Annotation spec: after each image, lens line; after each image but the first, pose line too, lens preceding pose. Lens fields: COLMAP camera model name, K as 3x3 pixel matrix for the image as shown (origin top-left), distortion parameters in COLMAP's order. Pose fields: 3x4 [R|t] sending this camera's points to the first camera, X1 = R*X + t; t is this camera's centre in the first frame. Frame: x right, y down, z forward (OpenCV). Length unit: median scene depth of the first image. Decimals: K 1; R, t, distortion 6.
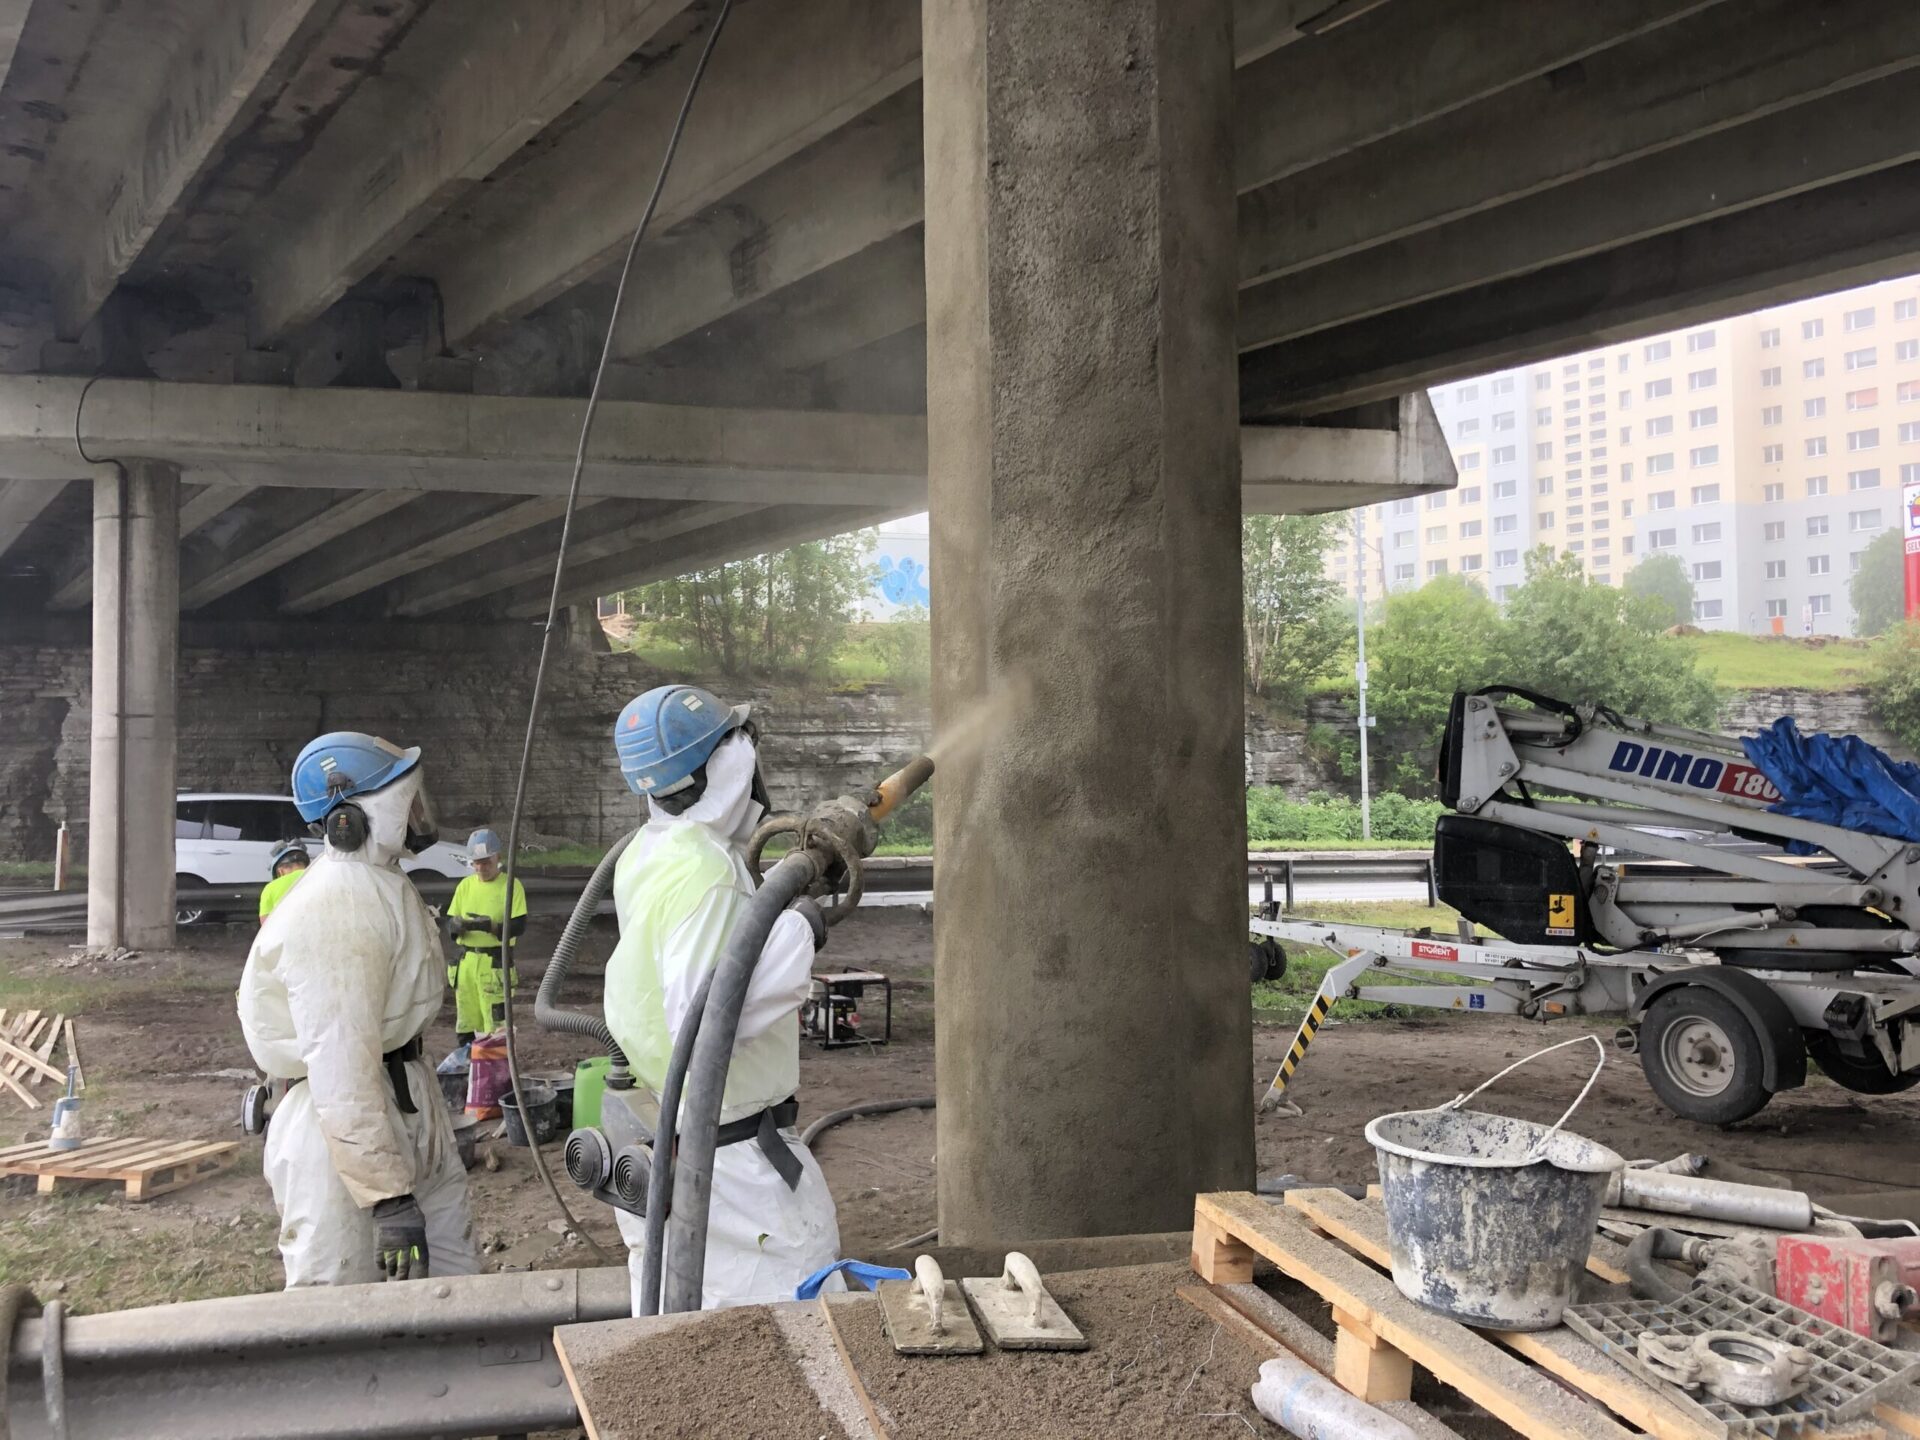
lens RADIAL K [[1556.1, 0, 960.0], [0, 1556.1, 720.0], [0, 0, 1]] dist [0.004384, 0.003862]
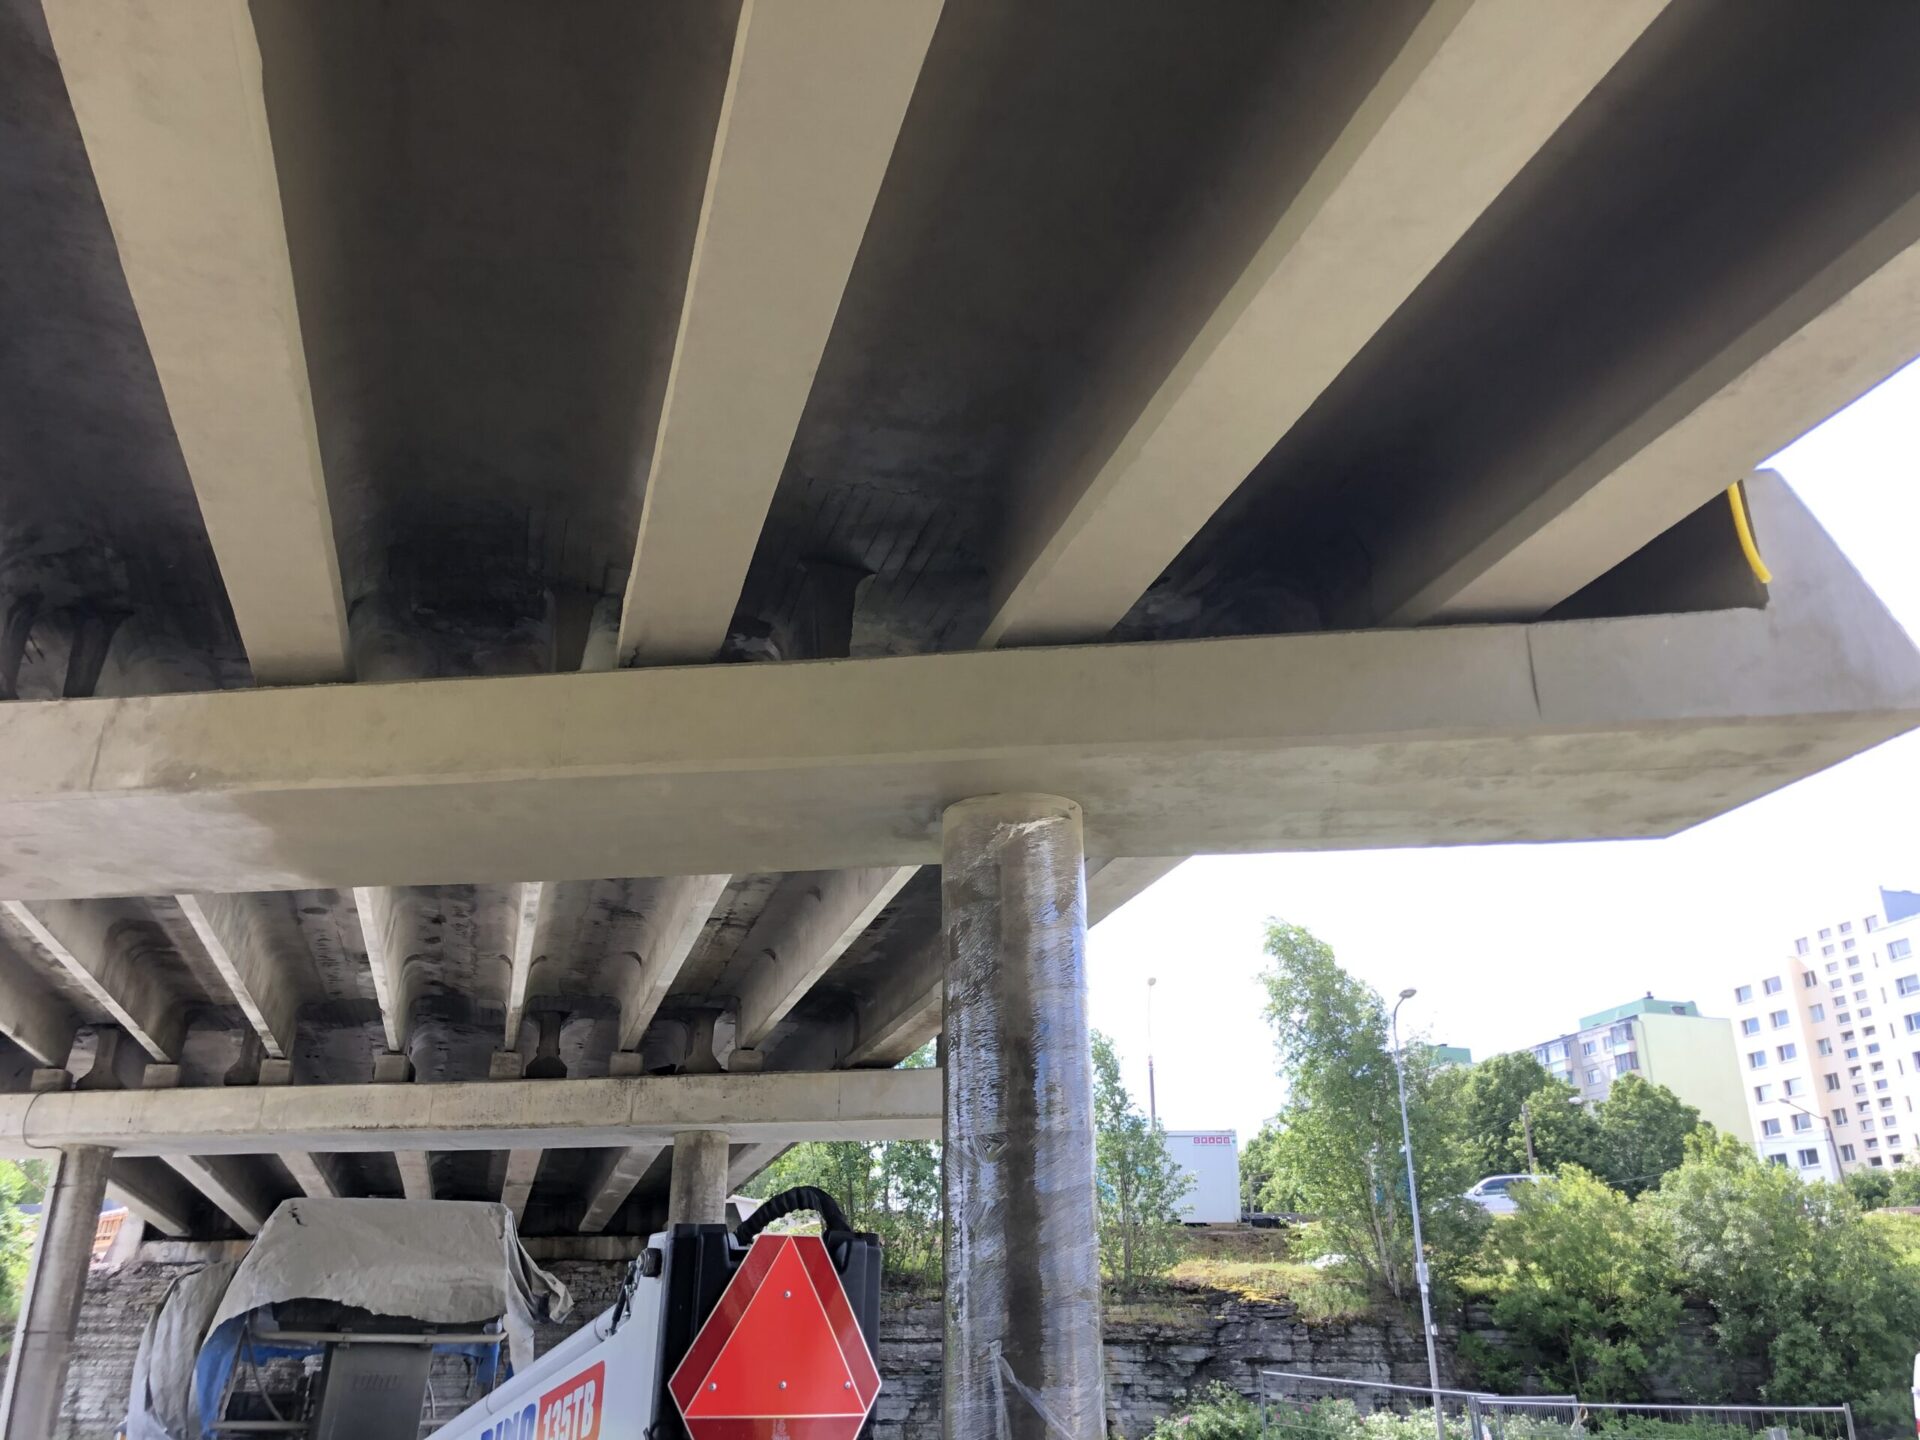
lens RADIAL K [[1556.1, 0, 960.0], [0, 1556.1, 720.0], [0, 0, 1]] dist [0.004384, 0.003862]
pose [[0.934837, -0.128218, -0.331118, 0.688446], [0.001197, 0.933660, -0.358159, -0.011360], [0.355074, 0.334424, 0.872974, -0.105439]]
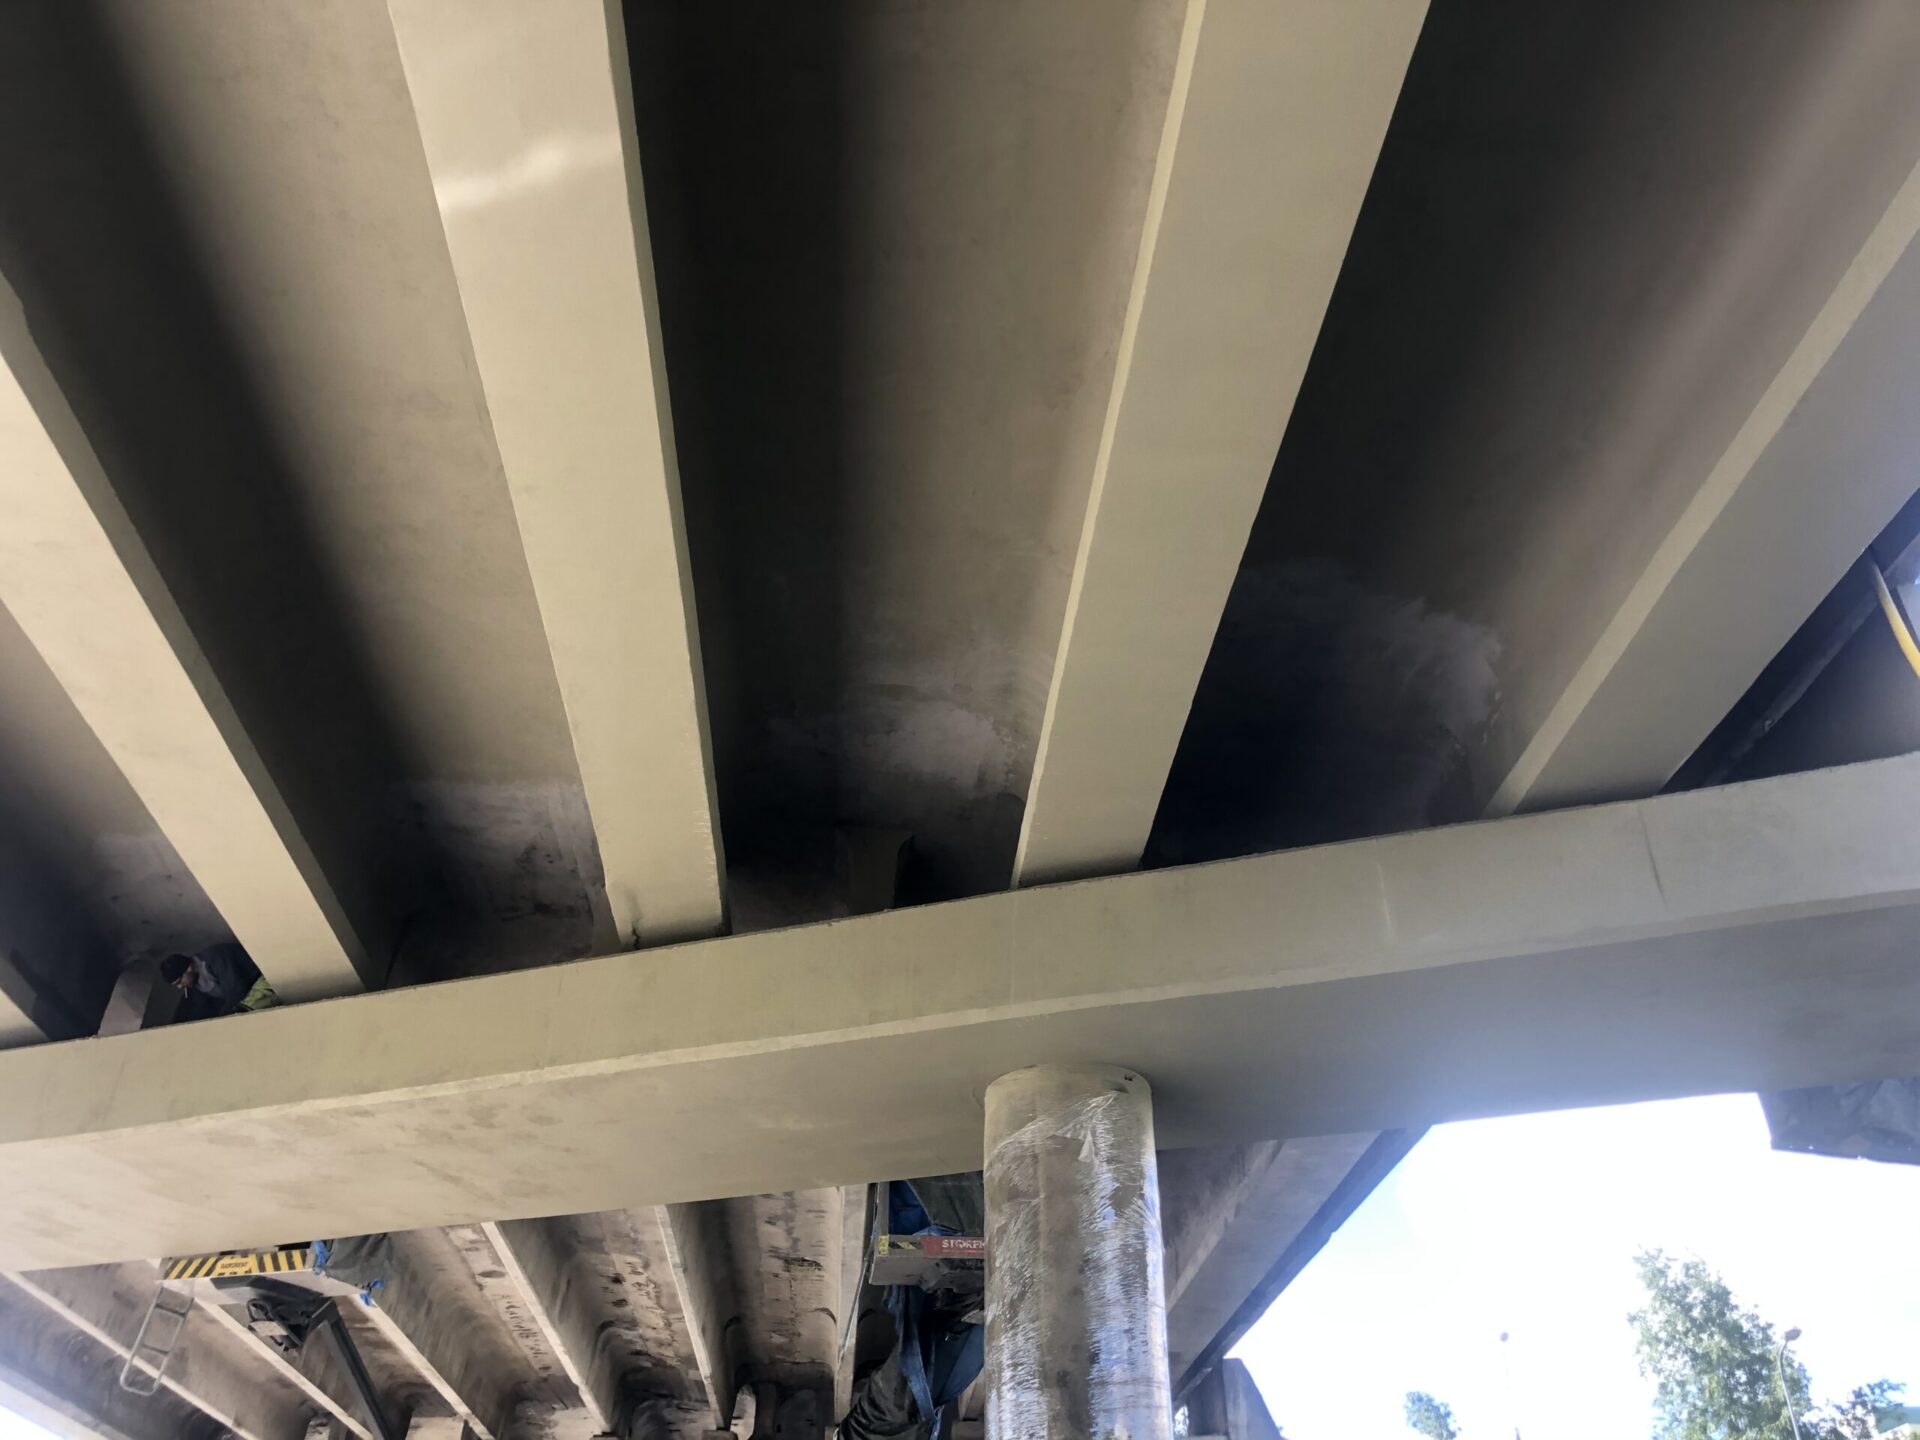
lens RADIAL K [[1556.1, 0, 960.0], [0, 1556.1, 720.0], [0, 0, 1]] dist [0.004384, 0.003862]
pose [[0.838537, -0.295591, -0.457691, 0.733514], [-0.008076, 0.833204, -0.552906, -0.012324], [0.544784, 0.467329, 0.696286, -0.012499]]
